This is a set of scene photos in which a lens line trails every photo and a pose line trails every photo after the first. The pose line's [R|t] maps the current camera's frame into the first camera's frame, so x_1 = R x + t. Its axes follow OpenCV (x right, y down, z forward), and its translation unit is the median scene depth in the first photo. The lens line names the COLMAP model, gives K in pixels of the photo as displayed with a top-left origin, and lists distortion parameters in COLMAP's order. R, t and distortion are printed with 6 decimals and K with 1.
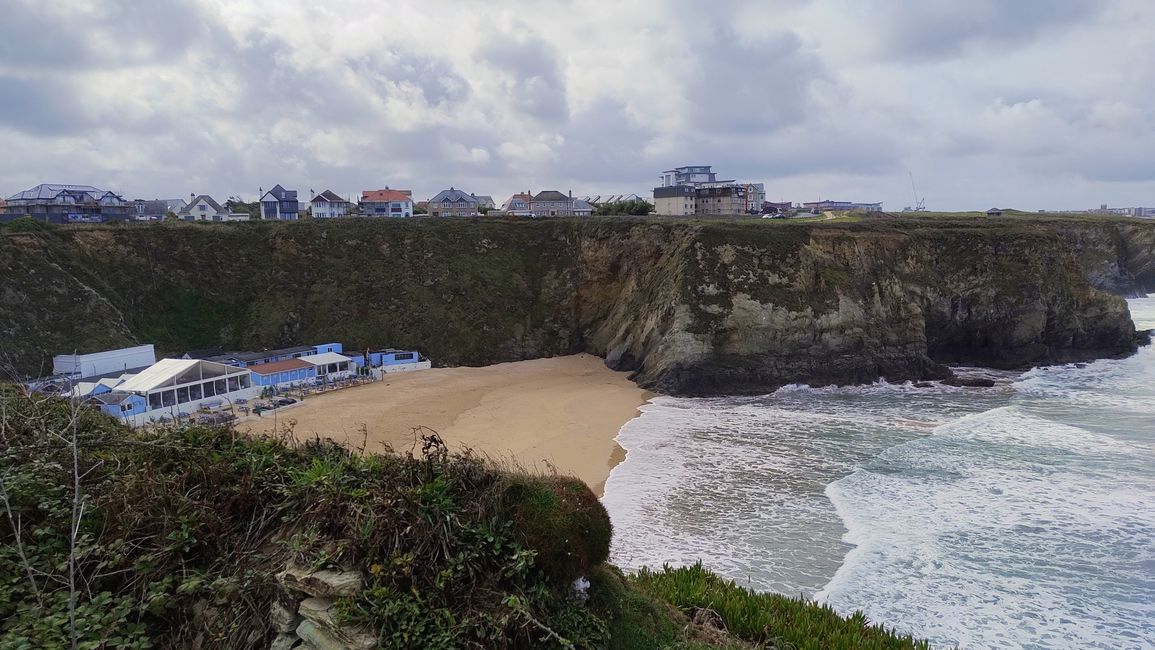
lens RADIAL K [[801.6, 0, 588.2], [0, 801.6, 347.0], [0, 0, 1]] dist [0.067462, -0.075743]
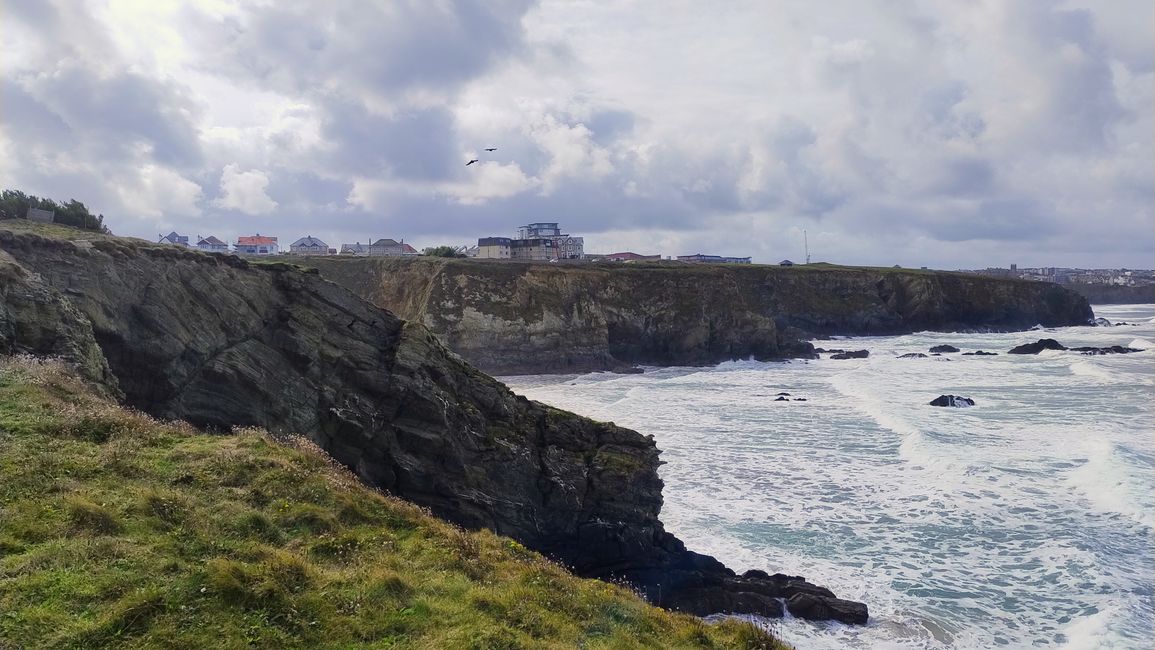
lens RADIAL K [[801.6, 0, 568.1], [0, 801.6, 330.6], [0, 0, 1]] dist [0.067462, -0.075743]
pose [[0.999911, 0.011122, 0.007324, 0.326198], [-0.010435, 0.996068, -0.087974, 0.093706], [-0.008274, 0.087890, 0.996096, -0.419012]]
